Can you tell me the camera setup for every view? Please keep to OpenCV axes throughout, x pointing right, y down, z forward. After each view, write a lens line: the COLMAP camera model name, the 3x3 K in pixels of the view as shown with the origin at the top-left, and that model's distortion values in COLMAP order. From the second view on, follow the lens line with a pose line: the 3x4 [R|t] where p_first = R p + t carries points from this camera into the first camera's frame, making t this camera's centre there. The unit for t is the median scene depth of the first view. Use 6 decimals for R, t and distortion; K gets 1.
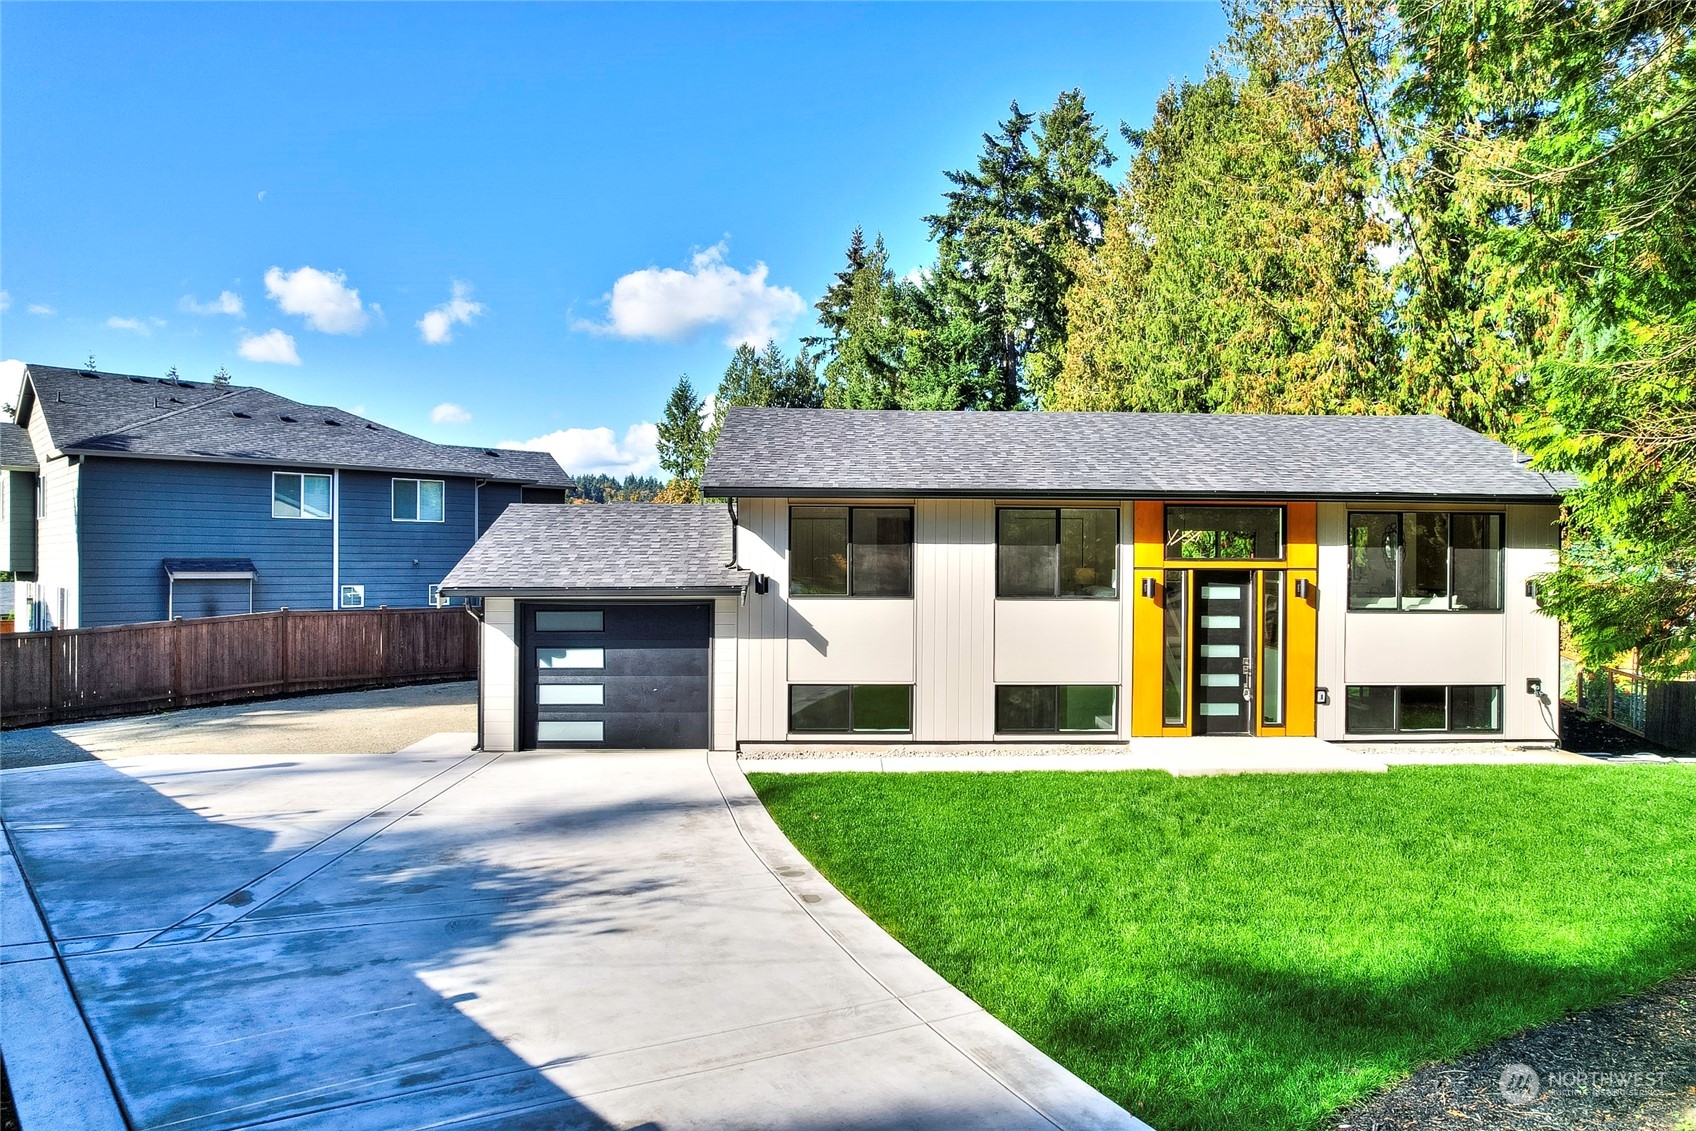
lens RADIAL K [[1096.6, 0, 840.5], [0, 1096.6, 565.3], [0, 0, 1]] dist [-0.080399, 0.073549]
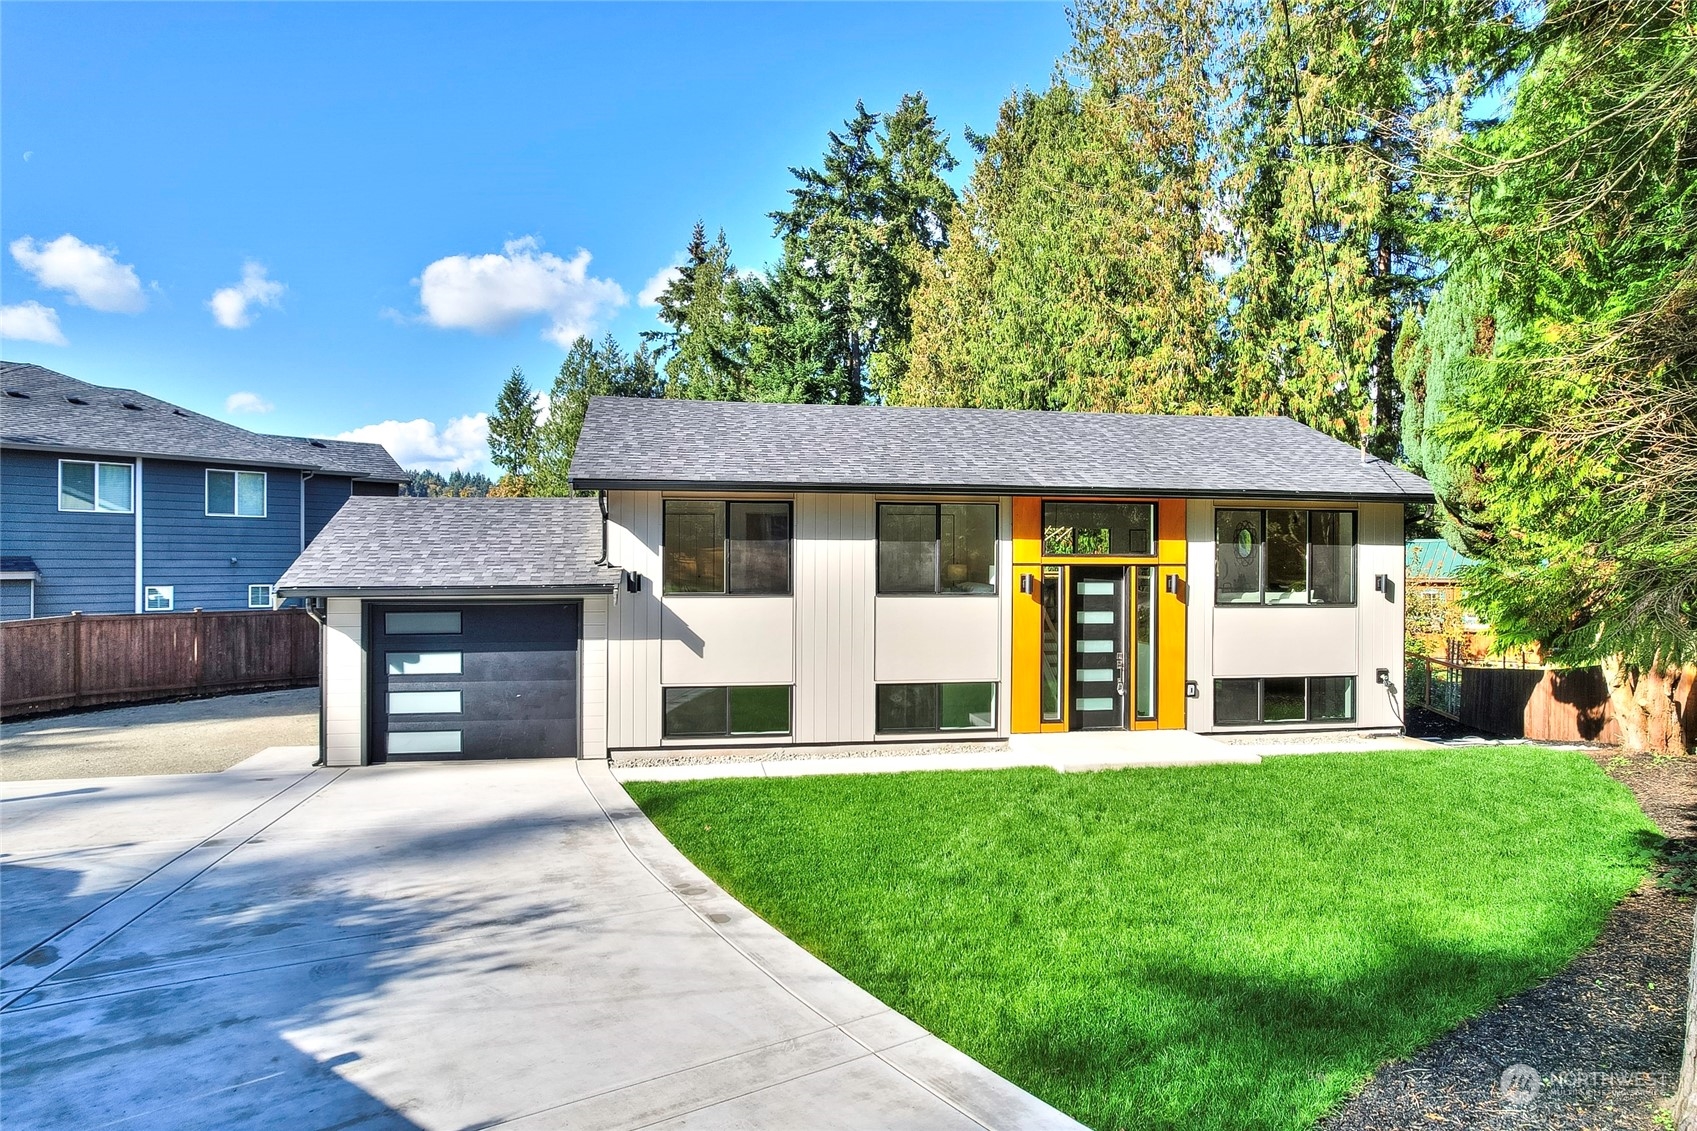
lens RADIAL K [[1093.7, 0, 842.1], [0, 1093.7, 564.2], [0, 0, 1]] dist [-0.069899, 0.073128]
pose [[0.988580, -0.002382, 0.150679, -0.034973], [0.002291, 0.999997, 0.000777, 0.001414], [-0.150681, -0.000423, 0.988582, 0.036327]]
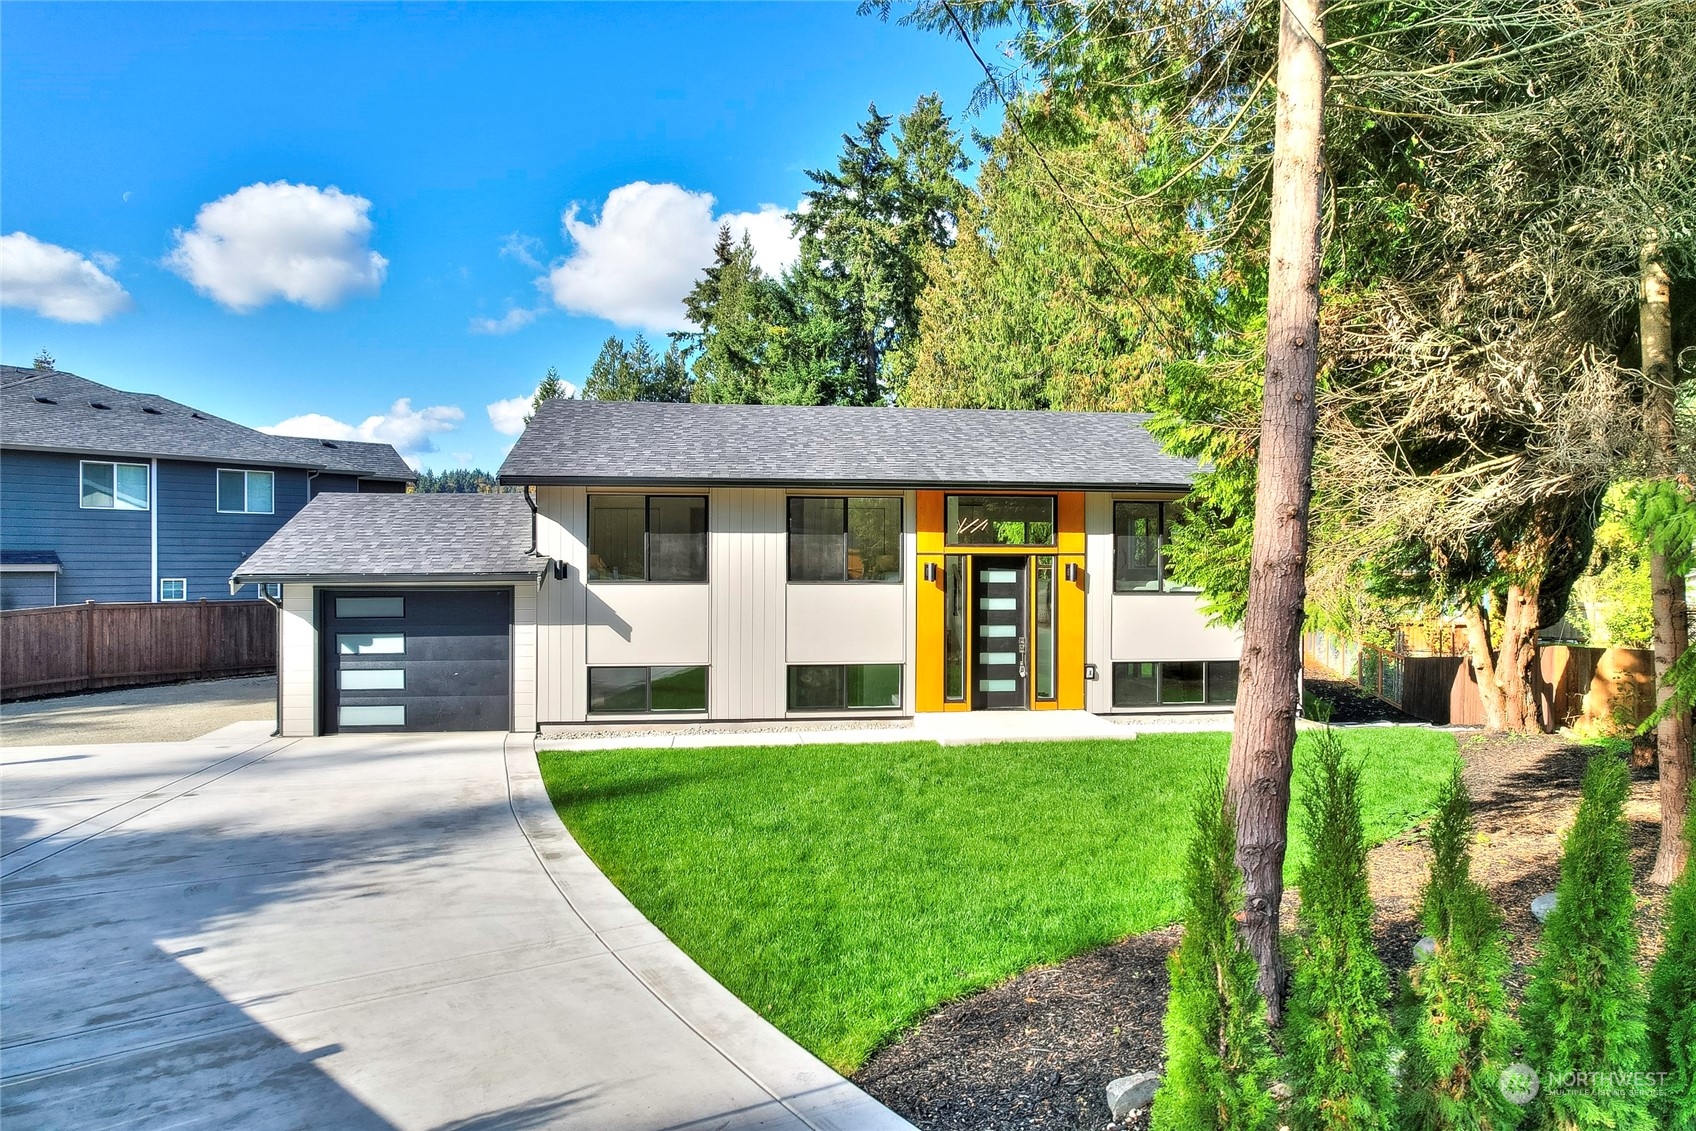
lens RADIAL K [[1093.1, 0, 841.6], [0, 1093.1, 564.2], [0, 0, 1]] dist [-0.069899, 0.073128]
pose [[0.993980, -0.003563, 0.109508, 0.078445], [0.003244, 0.999990, 0.003096, 0.009079], [-0.109518, -0.002722, 0.993981, -0.052075]]
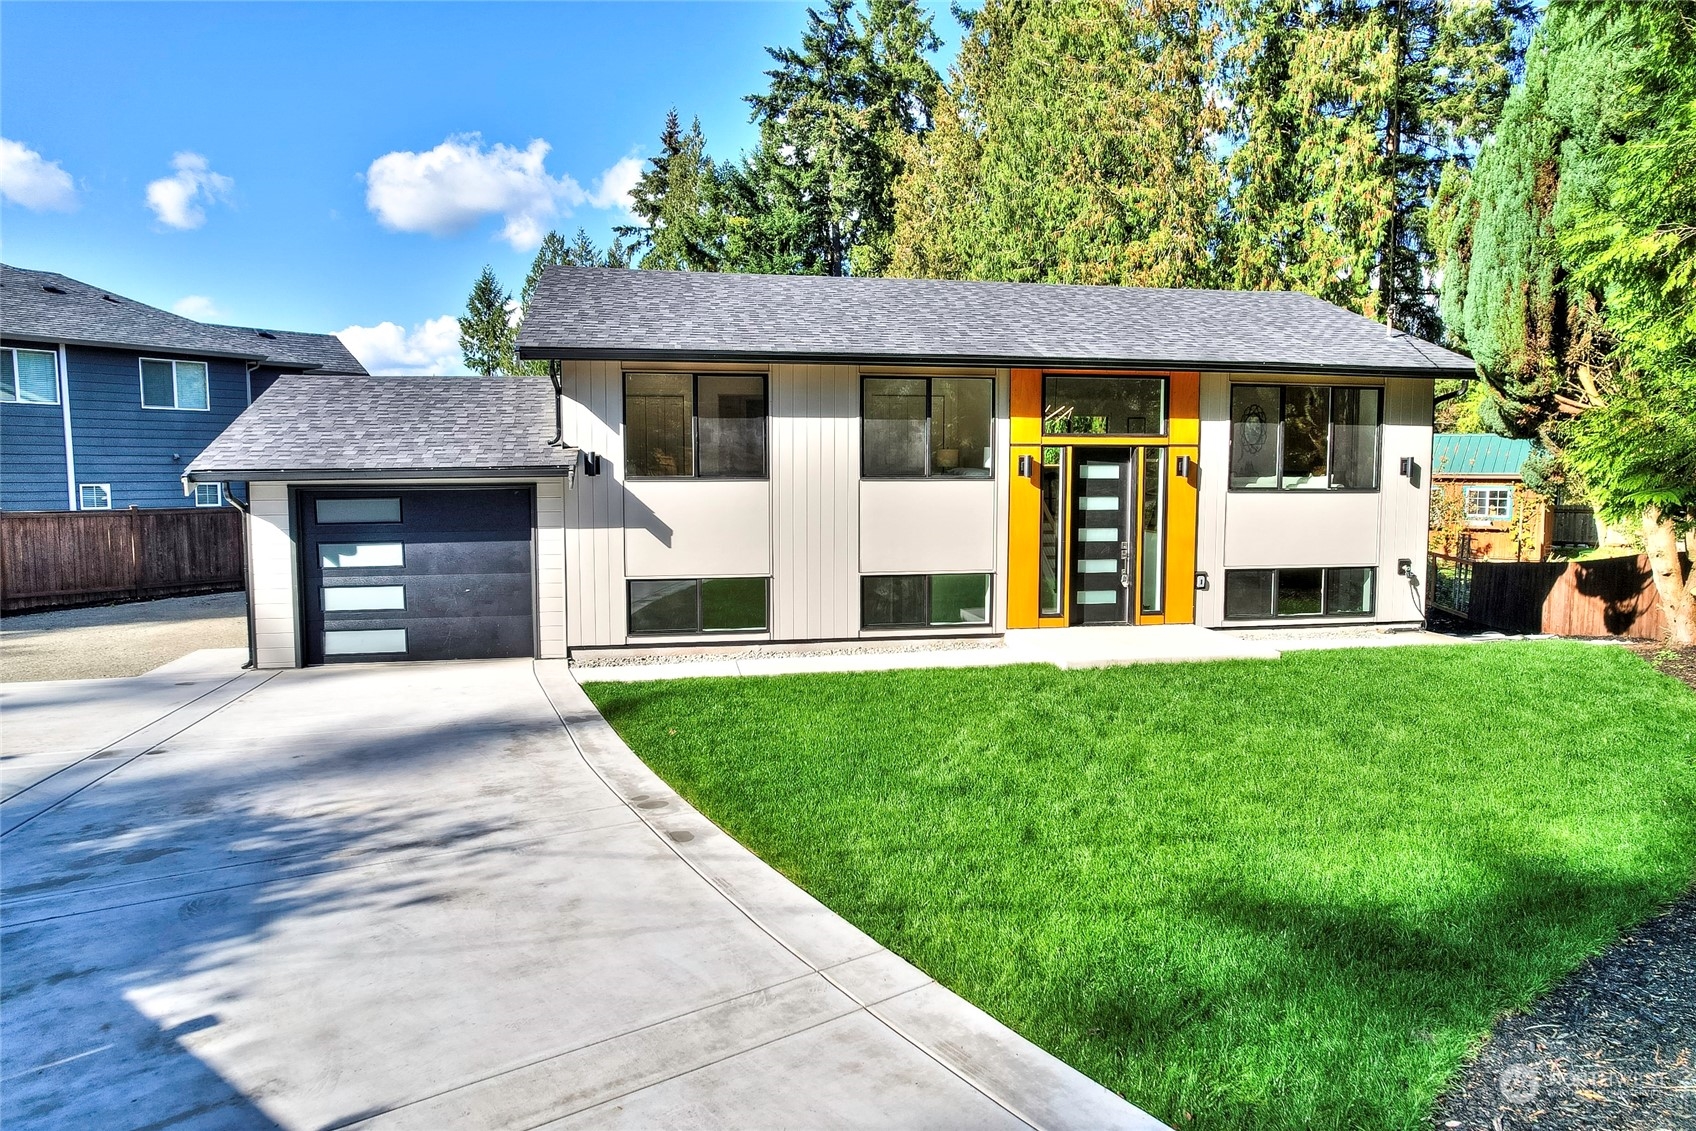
lens RADIAL K [[1093.1, 0, 841.6], [0, 1093.1, 564.2], [0, 0, 1]] dist [-0.069899, 0.073128]
pose [[0.985936, -0.020055, 0.165914, -0.021747], [0.005717, 0.996240, 0.086448, 0.022338], [-0.167024, -0.084284, 0.982344, 0.121217]]
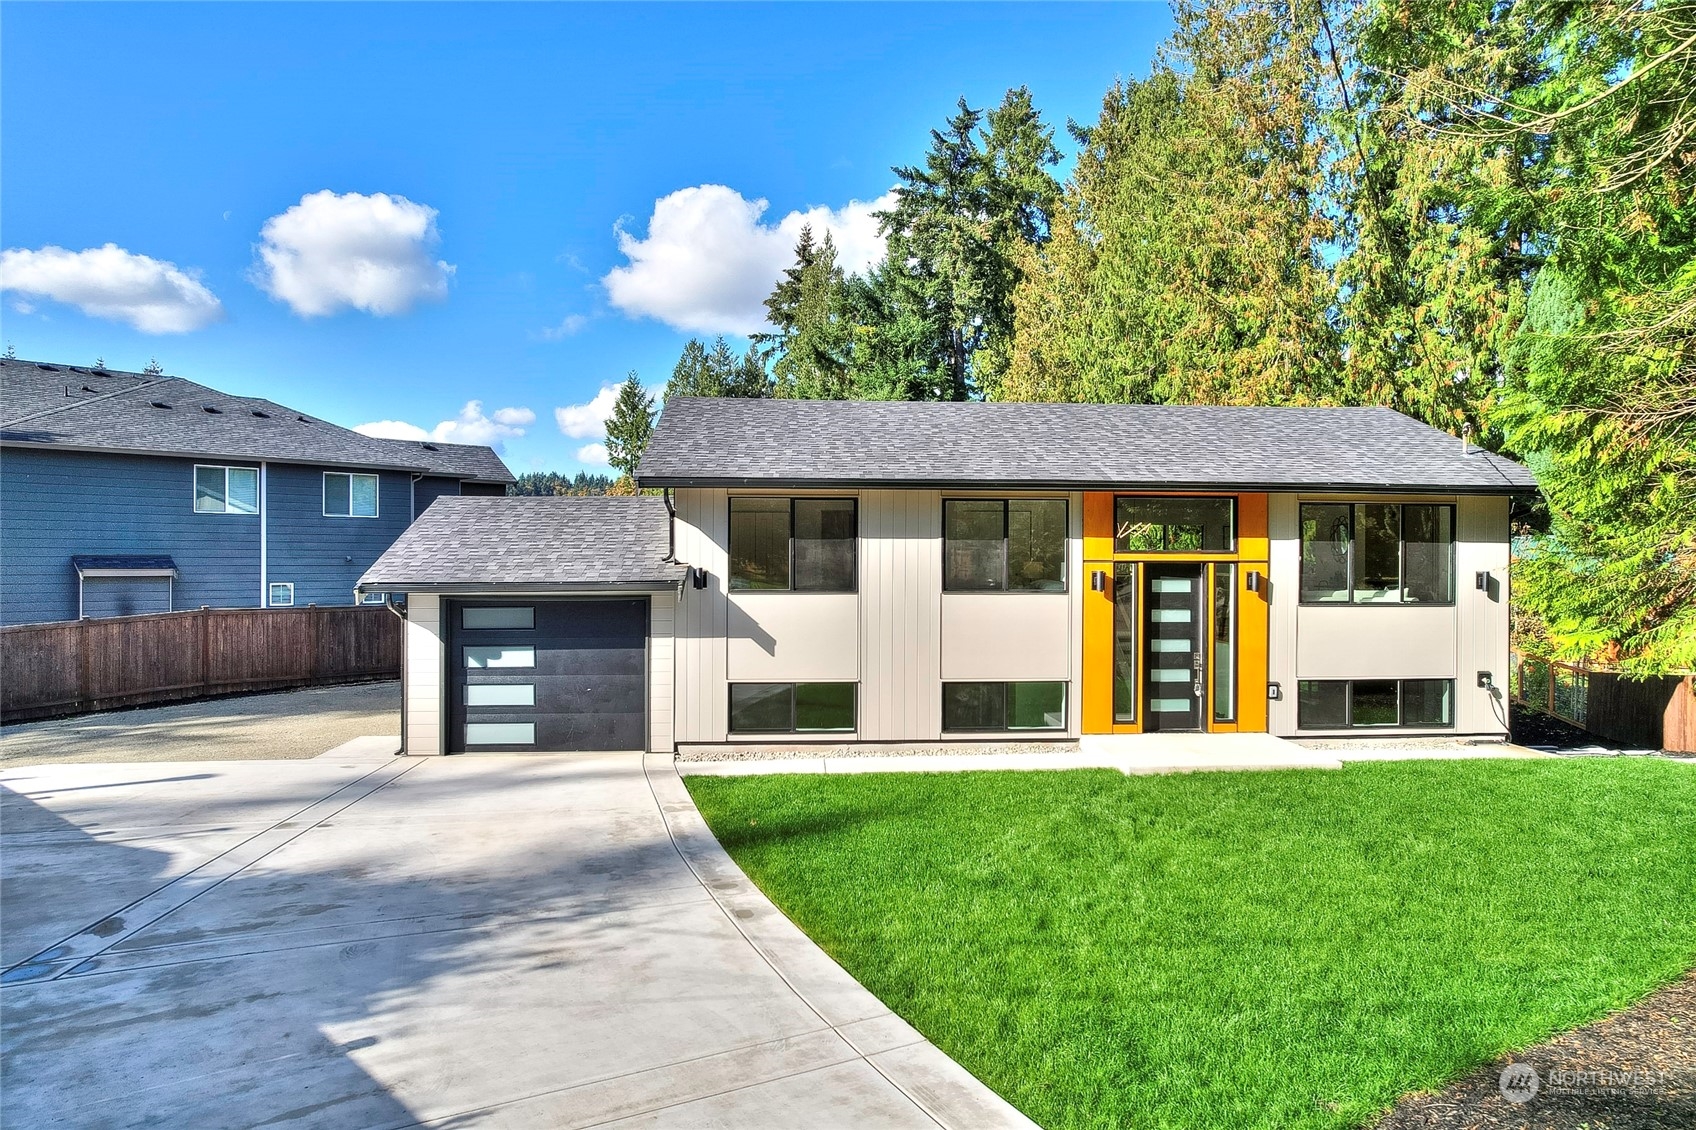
lens RADIAL K [[1088.0, 0, 840.0], [0, 1088.0, 565.7], [0, 0, 1]] dist [-0.073739, 0.077842]
pose [[0.998995, -0.002888, 0.044728, 0.008270], [0.002758, 0.999992, 0.002970, 0.003262], [-0.044736, -0.002844, 0.998995, 0.041418]]
